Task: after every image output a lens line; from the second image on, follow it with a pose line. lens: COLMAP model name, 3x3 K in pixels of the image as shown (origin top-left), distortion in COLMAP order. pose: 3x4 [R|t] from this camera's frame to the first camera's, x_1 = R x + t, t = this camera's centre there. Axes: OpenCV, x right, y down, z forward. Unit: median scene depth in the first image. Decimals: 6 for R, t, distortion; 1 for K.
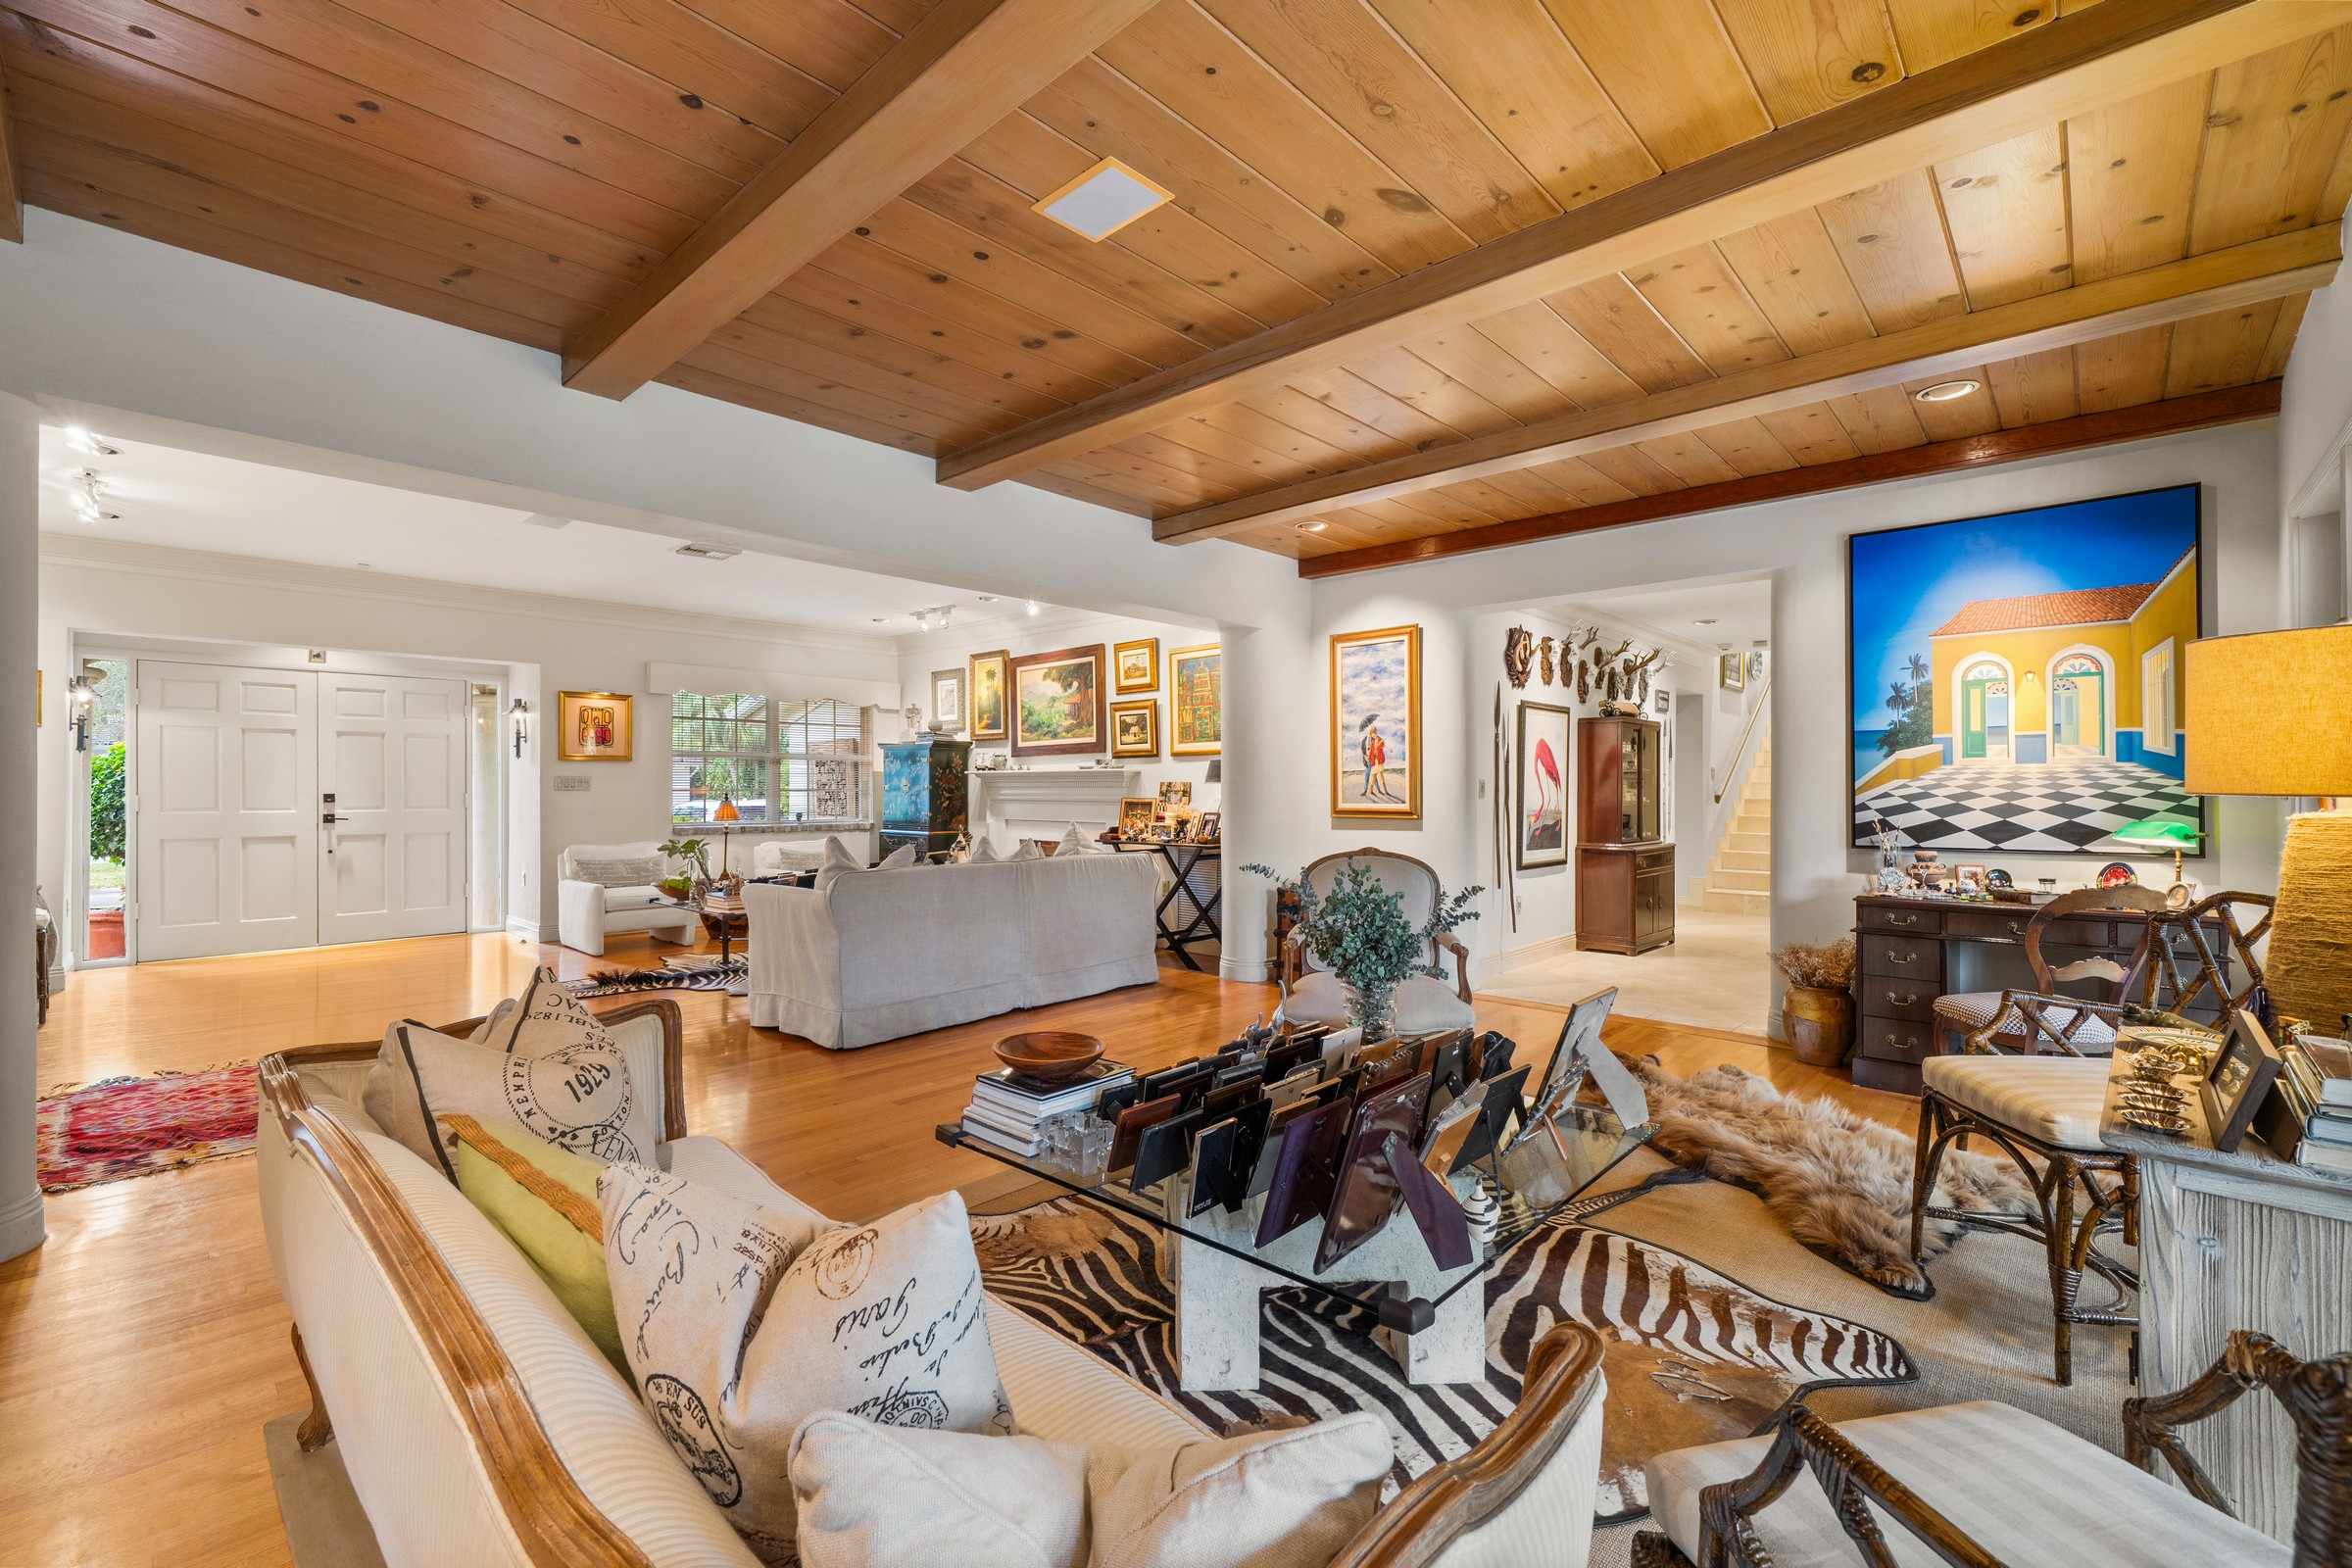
lens RADIAL K [[995.9, 0, 1161.4], [0, 995.9, 789.7], [0, 0, 1]] dist [0.000860, 0.000112]
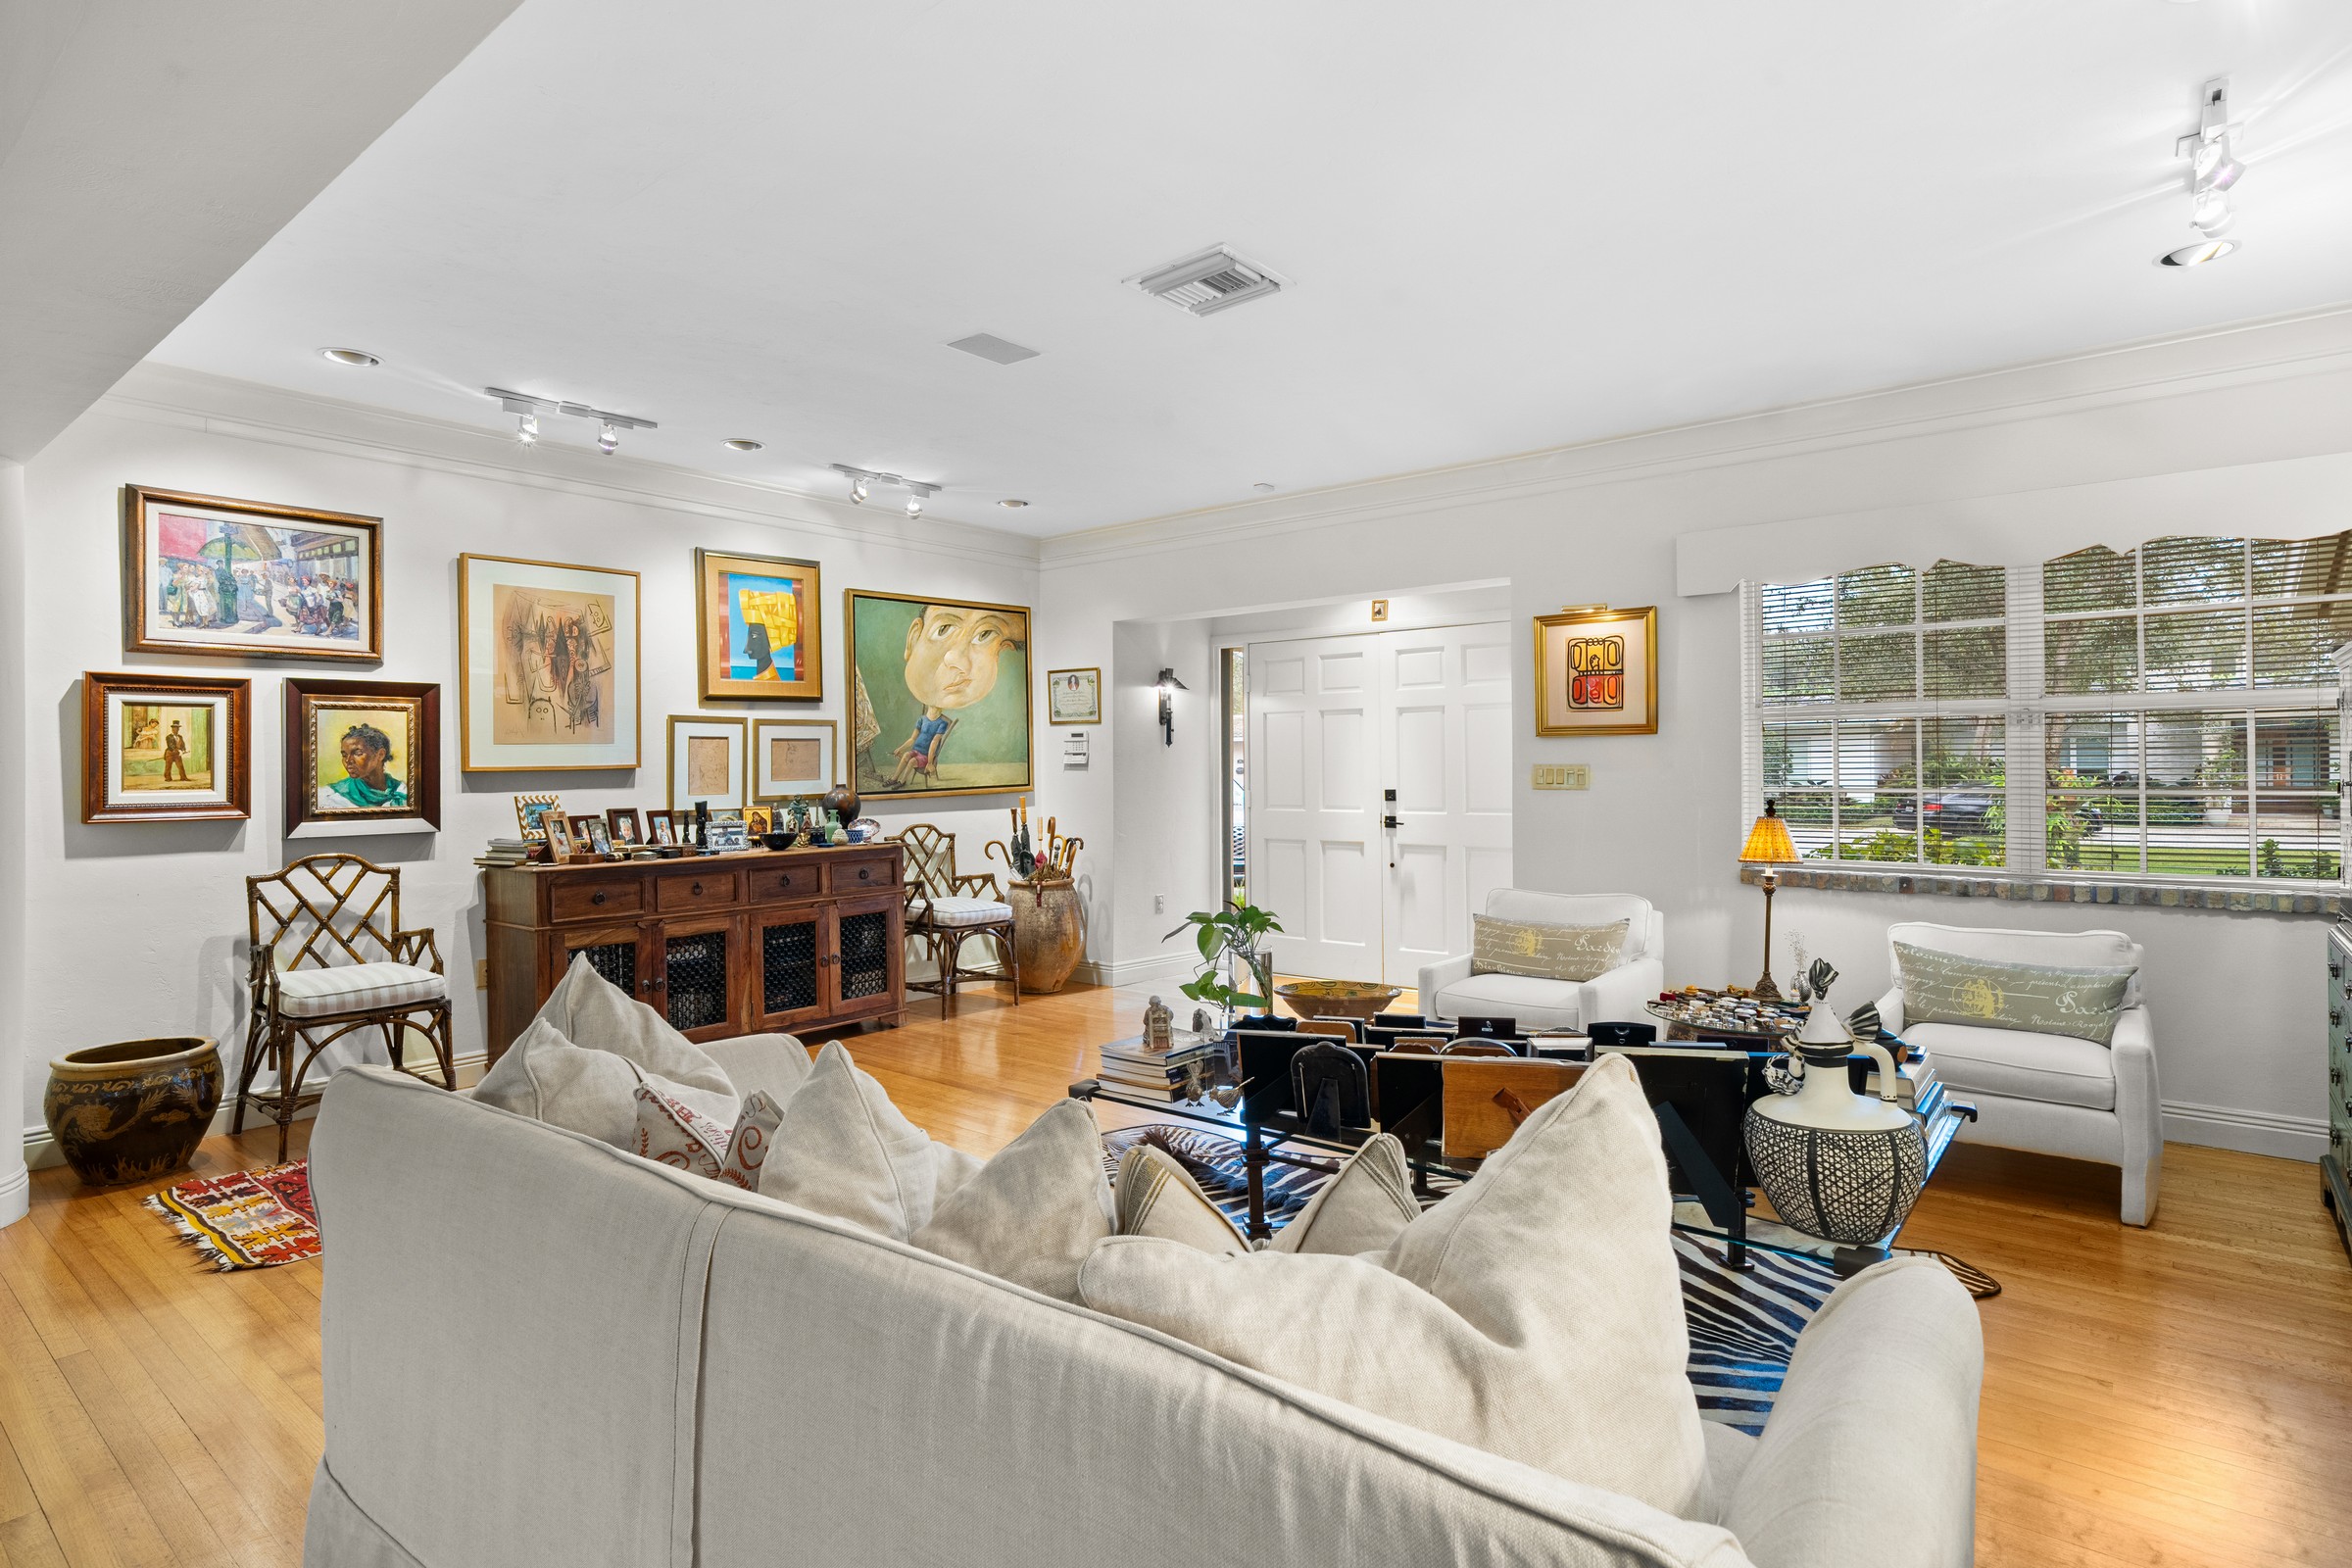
lens RADIAL K [[1209.9, 0, 1165.9], [0, 1209.9, 766.6], [0, 0, 1]] dist [0.000022, 0.000834]
pose [[0.079064, -0.002819, -0.996866, 0.079453], [0.006155, 0.999978, -0.002339, -0.012048], [0.996851, -0.005951, 0.079080, 0.736765]]
